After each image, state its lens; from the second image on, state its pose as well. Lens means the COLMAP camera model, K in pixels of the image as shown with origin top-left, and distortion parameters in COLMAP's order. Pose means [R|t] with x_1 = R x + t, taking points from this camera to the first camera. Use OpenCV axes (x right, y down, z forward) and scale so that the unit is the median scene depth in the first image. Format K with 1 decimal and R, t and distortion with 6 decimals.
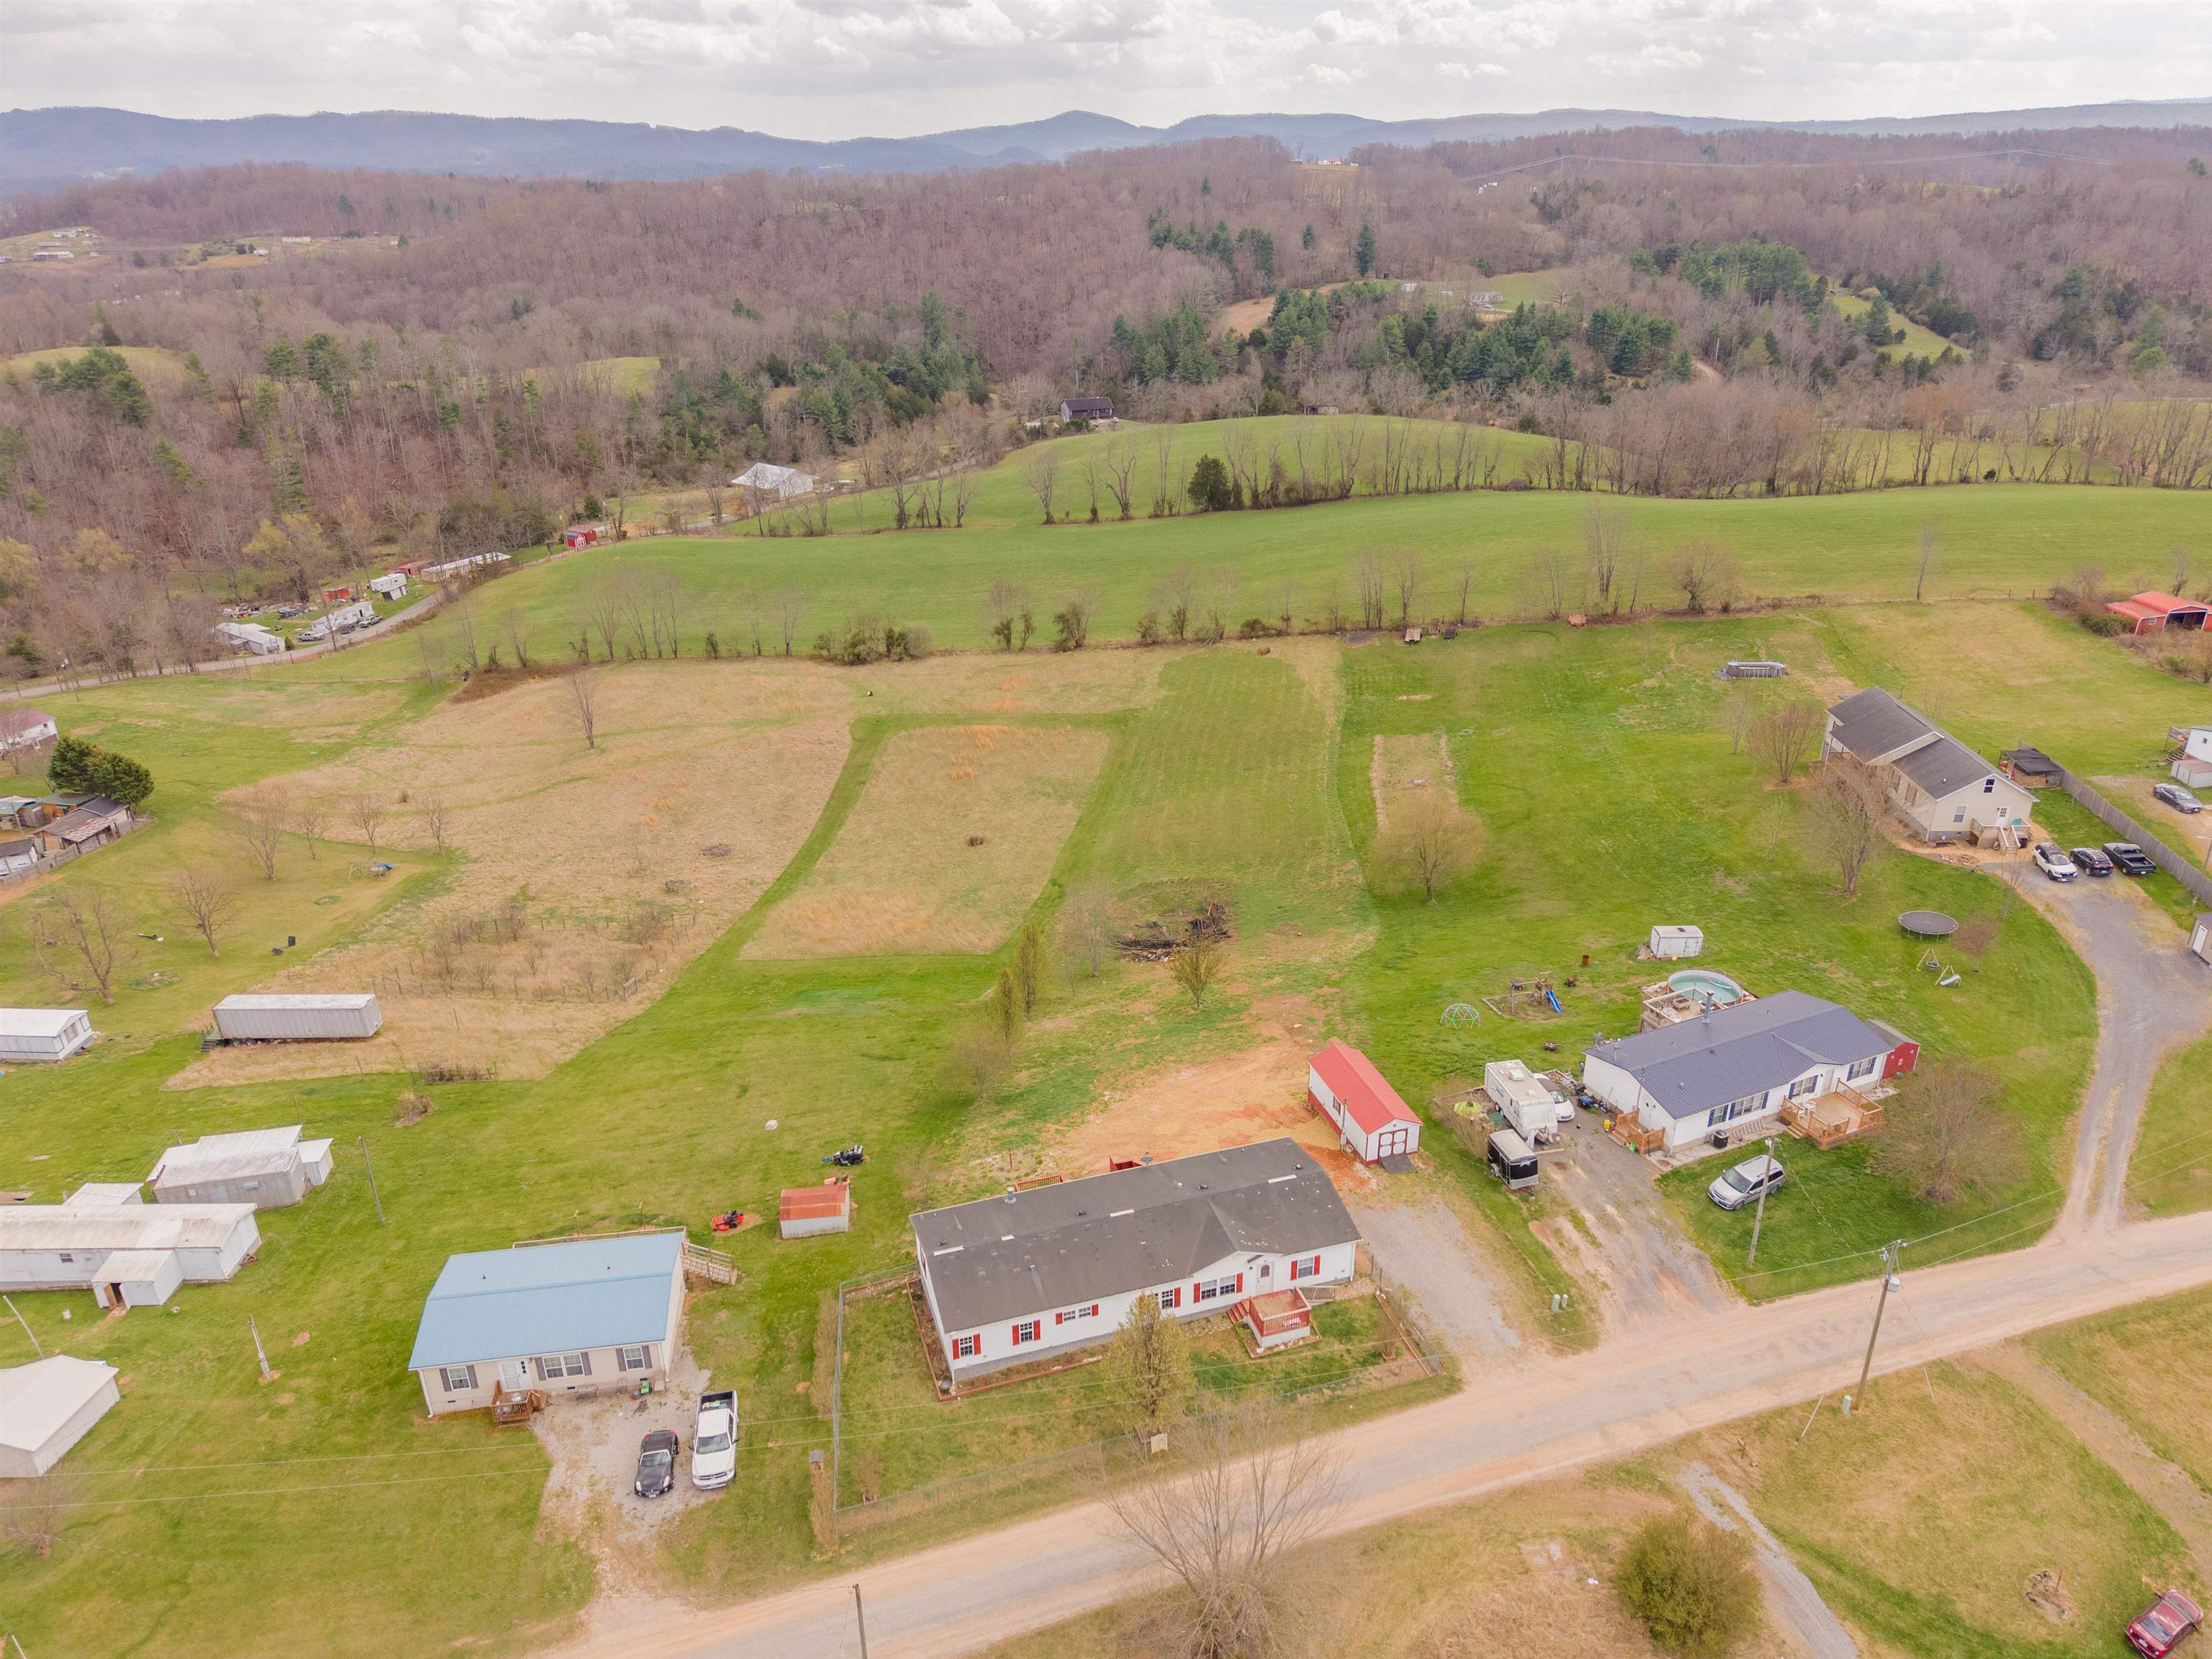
lens RADIAL K [[1474.8, 0, 1105.6], [0, 1474.8, 851.6], [0, 0, 1]] dist [0.023064, -0.021616]
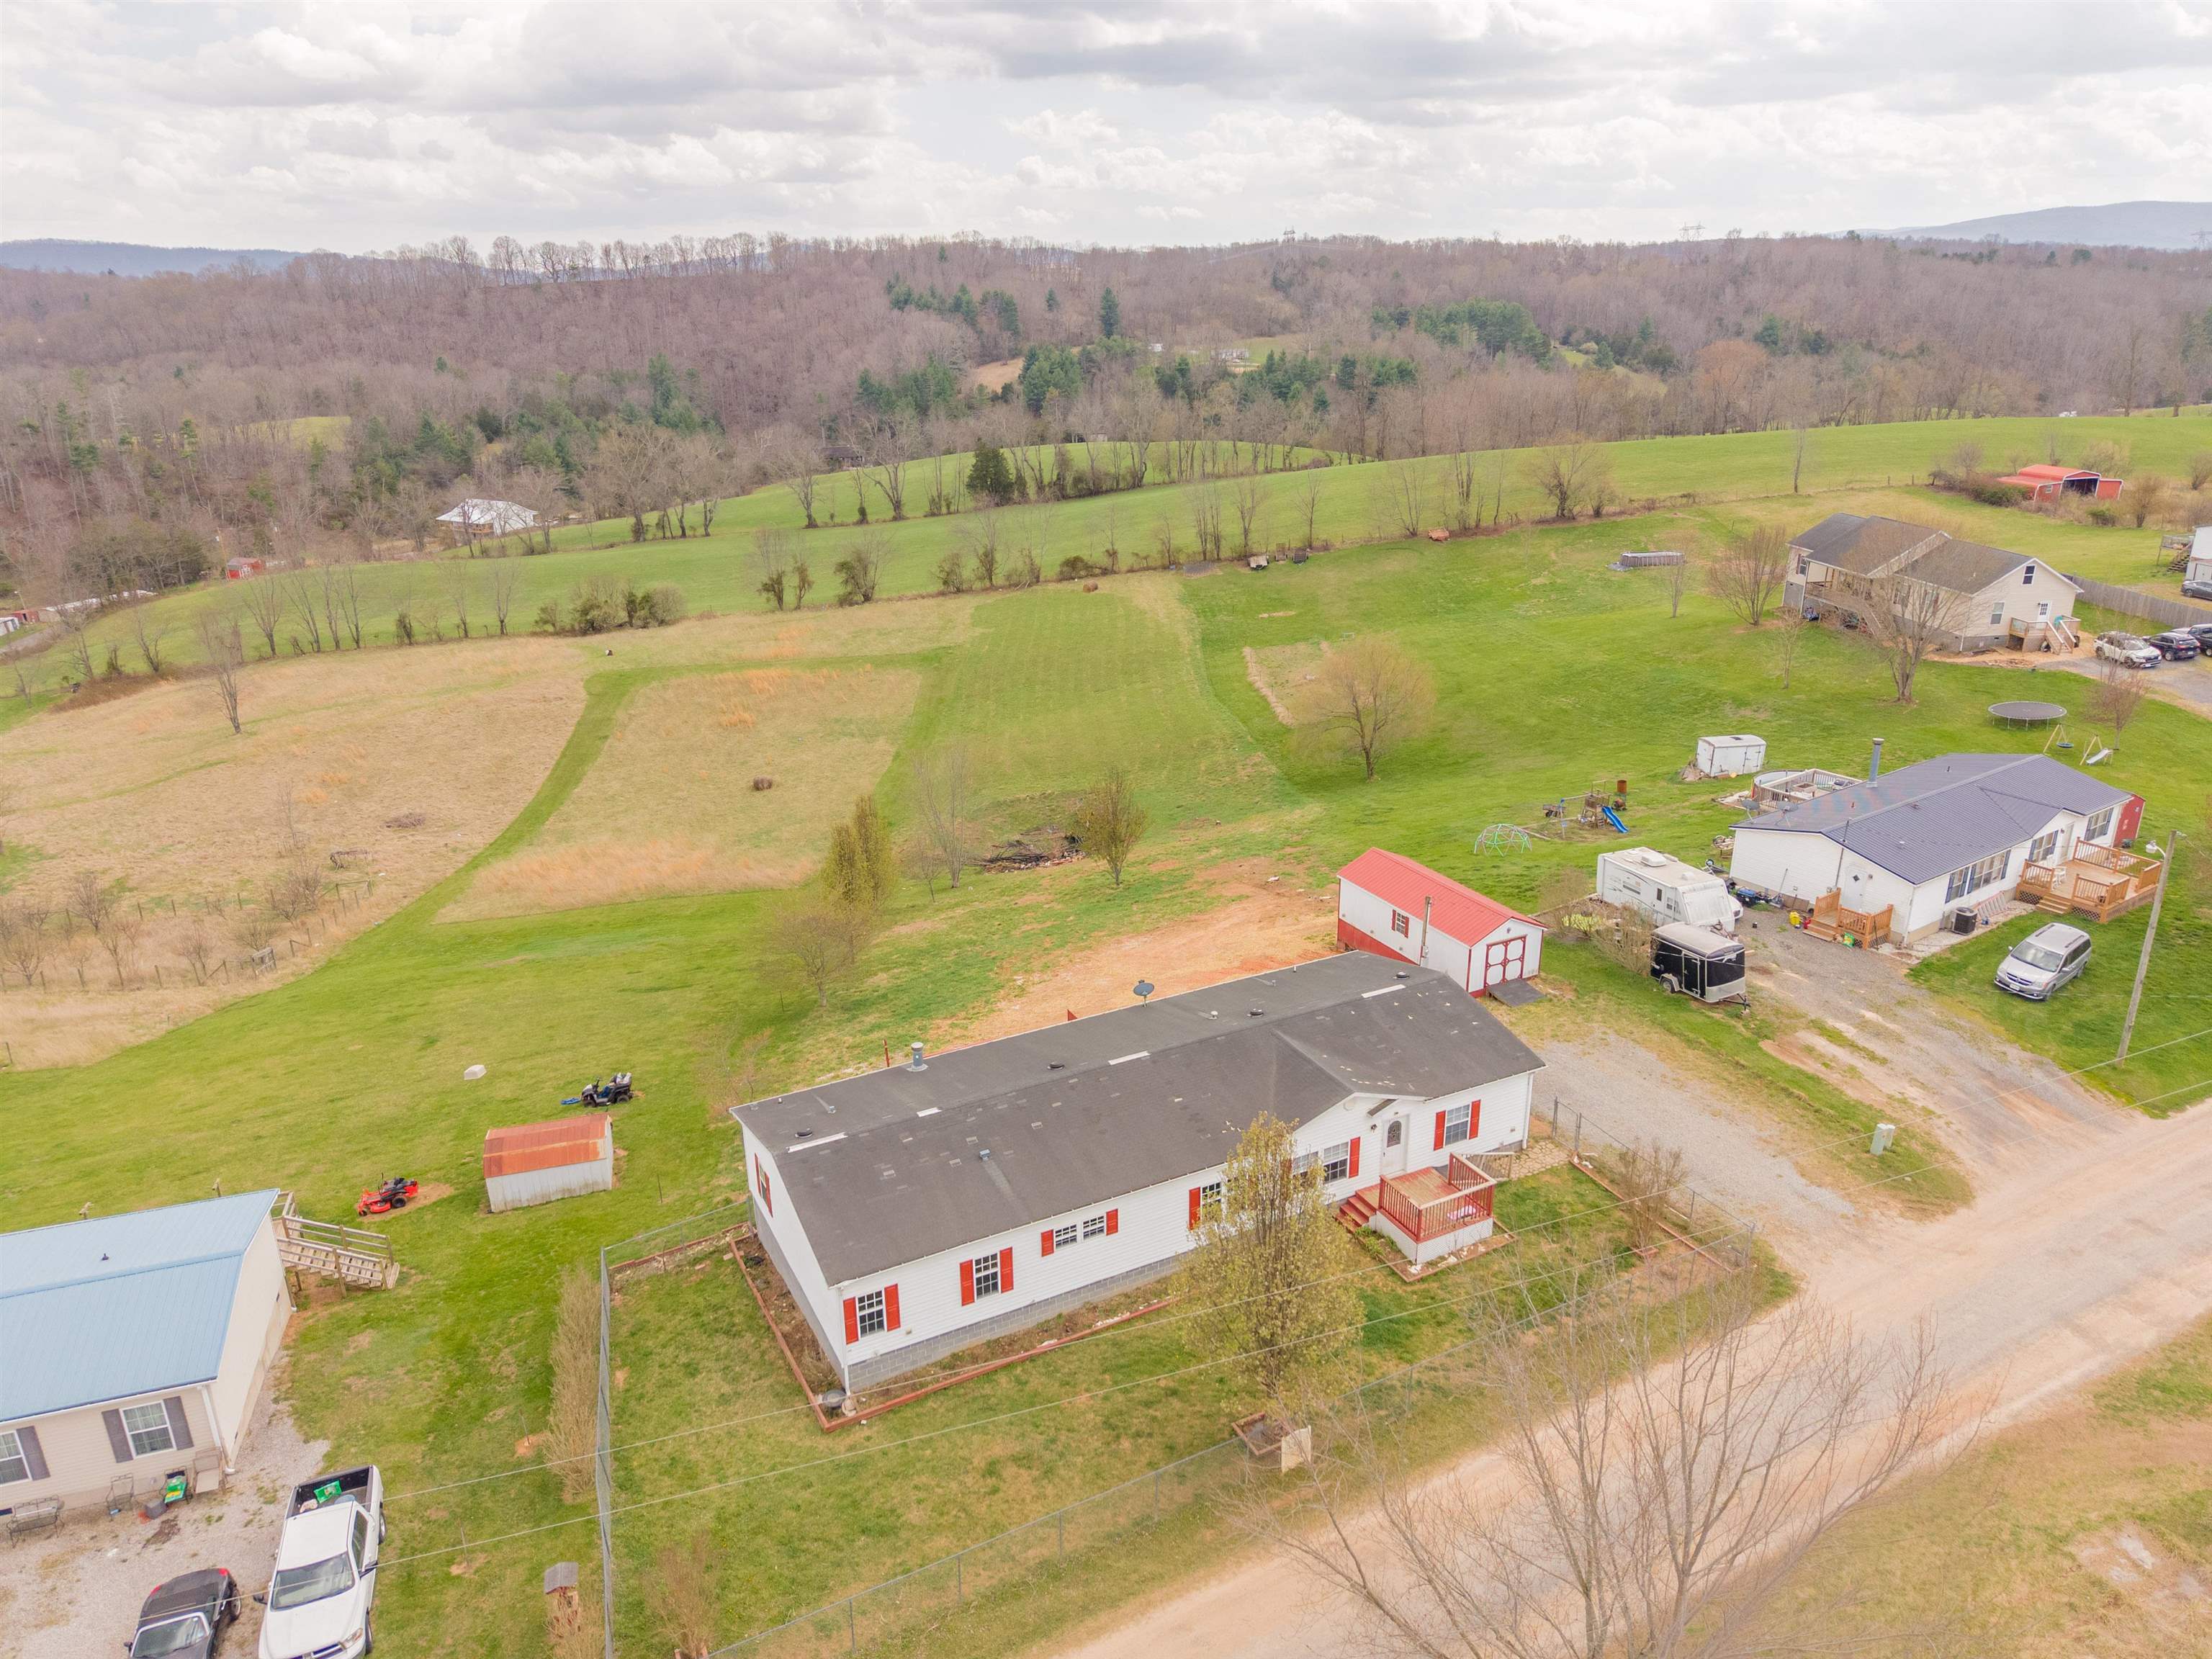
lens RADIAL K [[1474.8, 0, 1105.6], [0, 1474.8, 851.6], [0, 0, 1]] dist [0.023064, -0.021616]
pose [[0.984894, -0.063326, 0.161161, -0.050032], [0.075914, 0.994425, -0.073185, 0.128406], [-0.155628, 0.084314, 0.984211, 0.280673]]
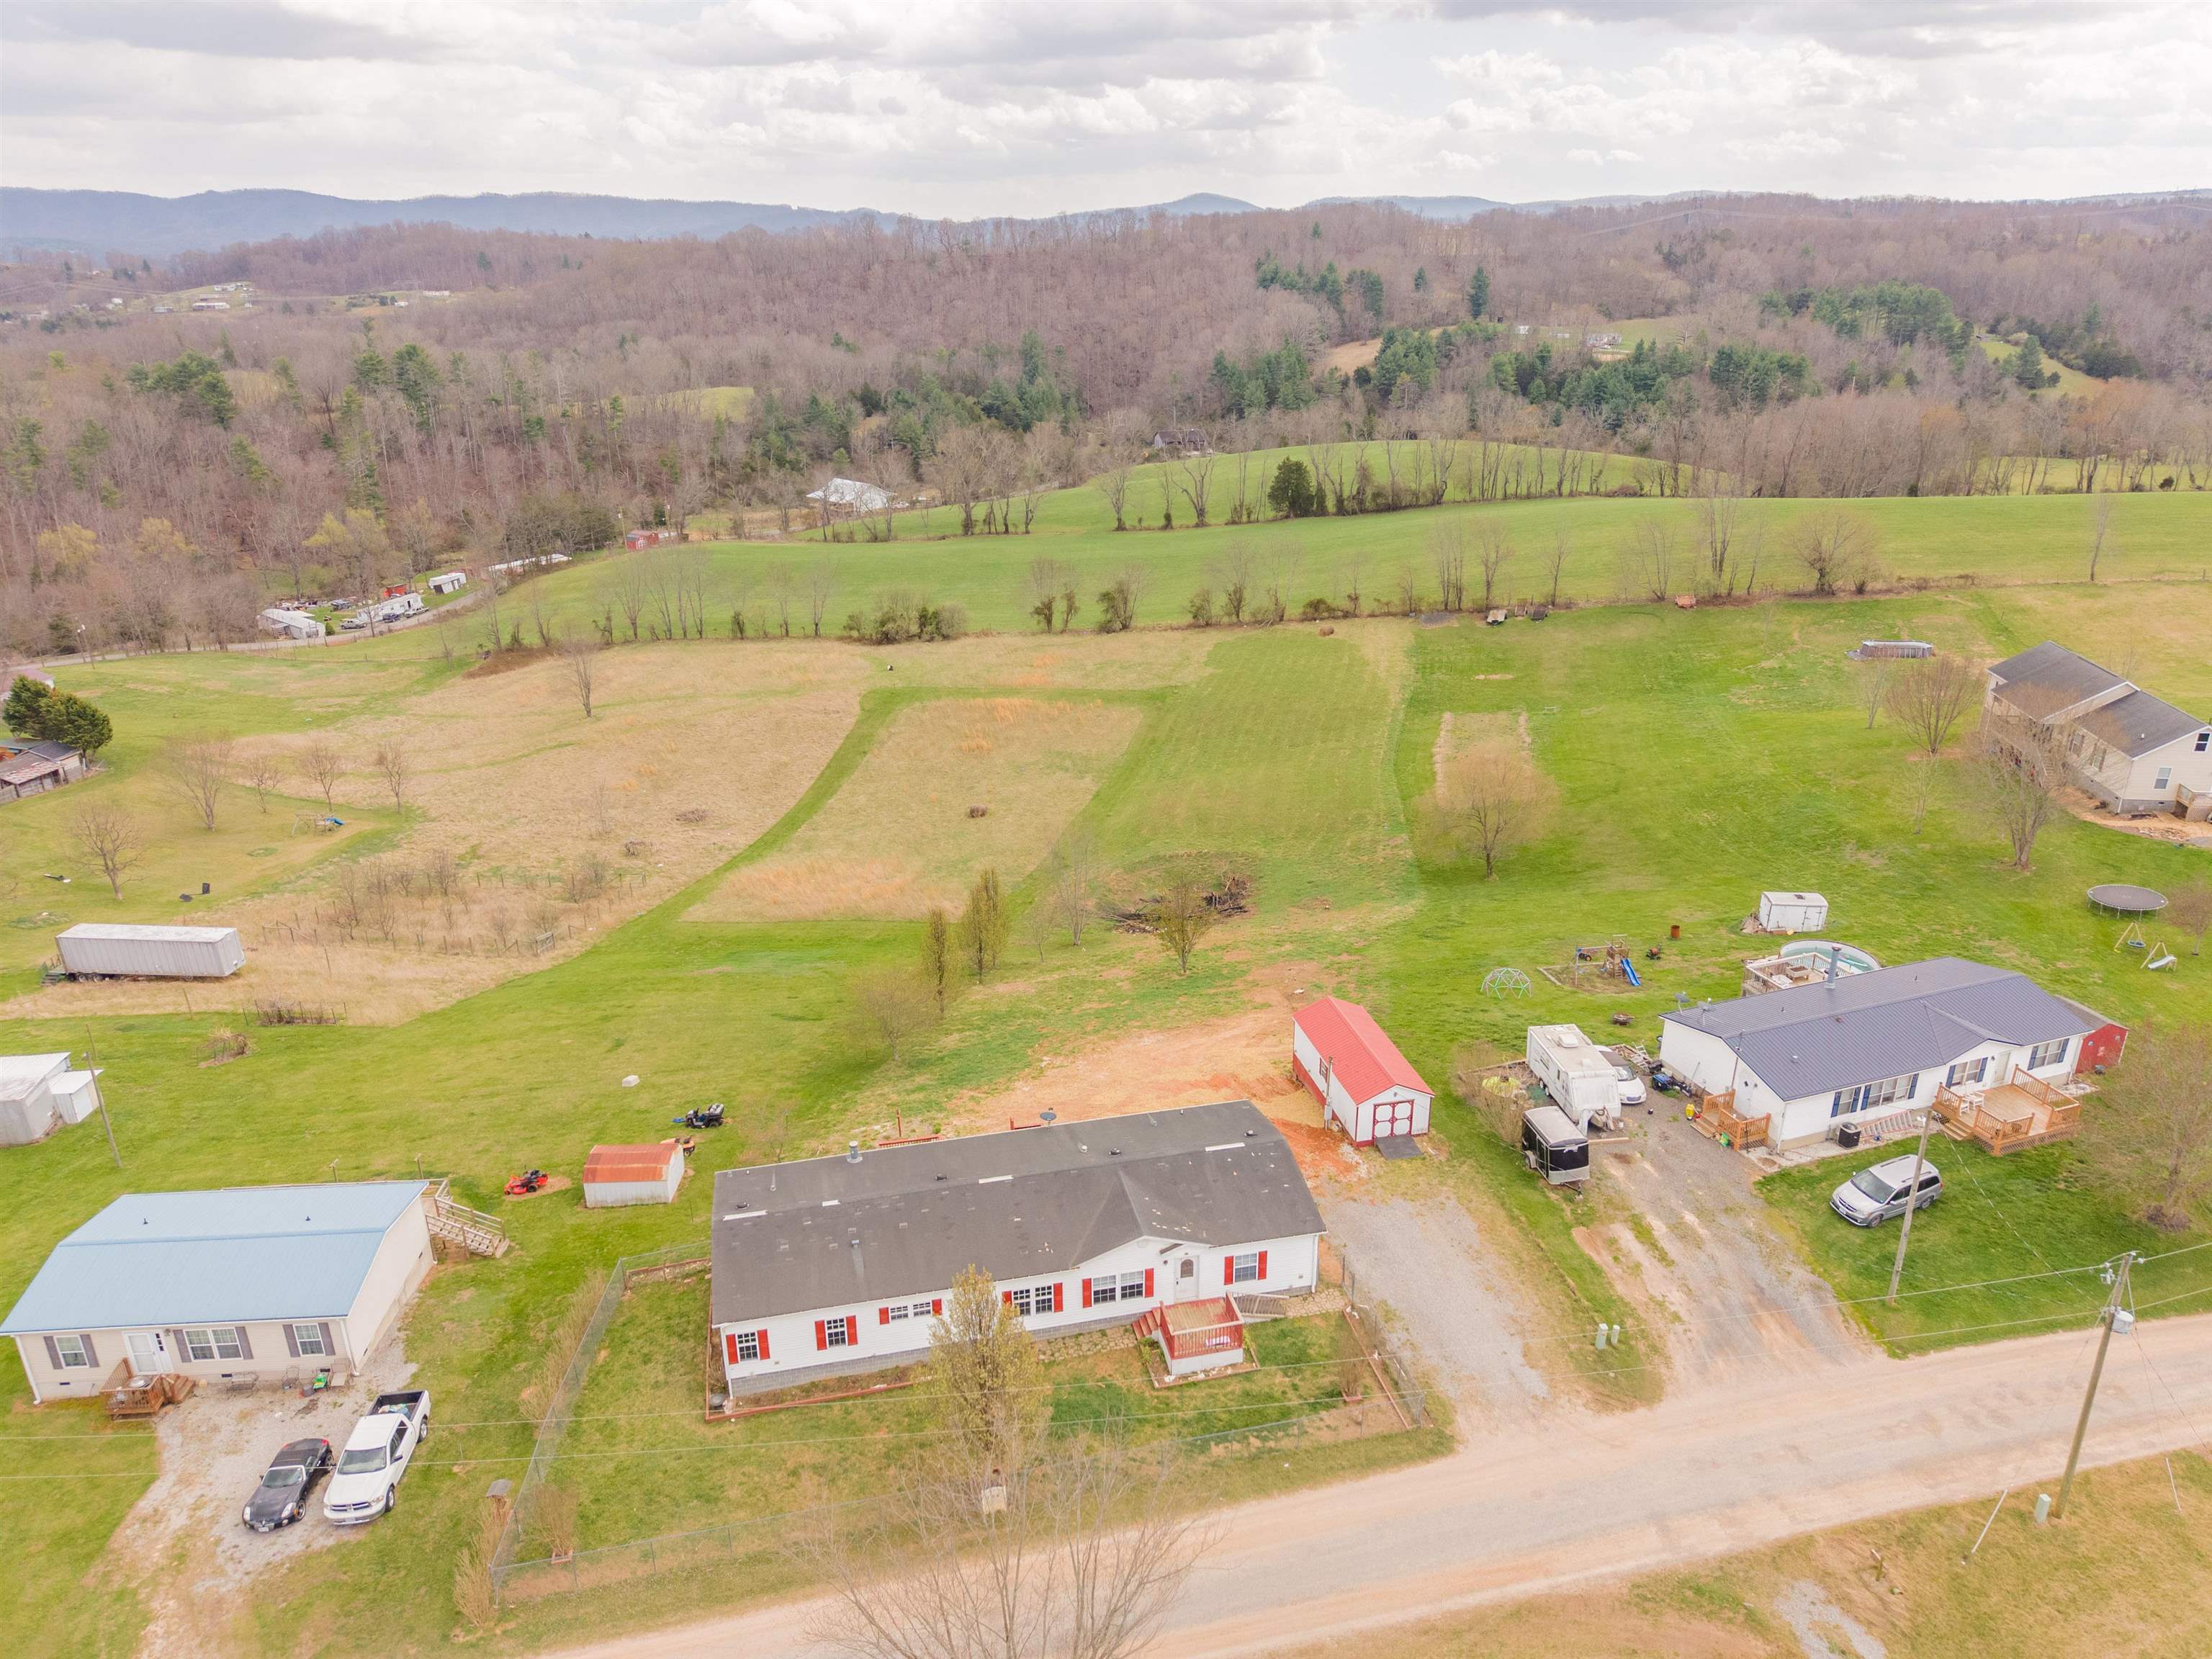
lens RADIAL K [[1474.8, 0, 1105.6], [0, 1474.8, 851.6], [0, 0, 1]] dist [0.023064, -0.021616]
pose [[0.996848, 0.032595, -0.072332, 0.069375], [-0.036045, 0.998248, -0.046918, 0.071835], [0.070676, 0.049378, 0.996276, 0.168773]]
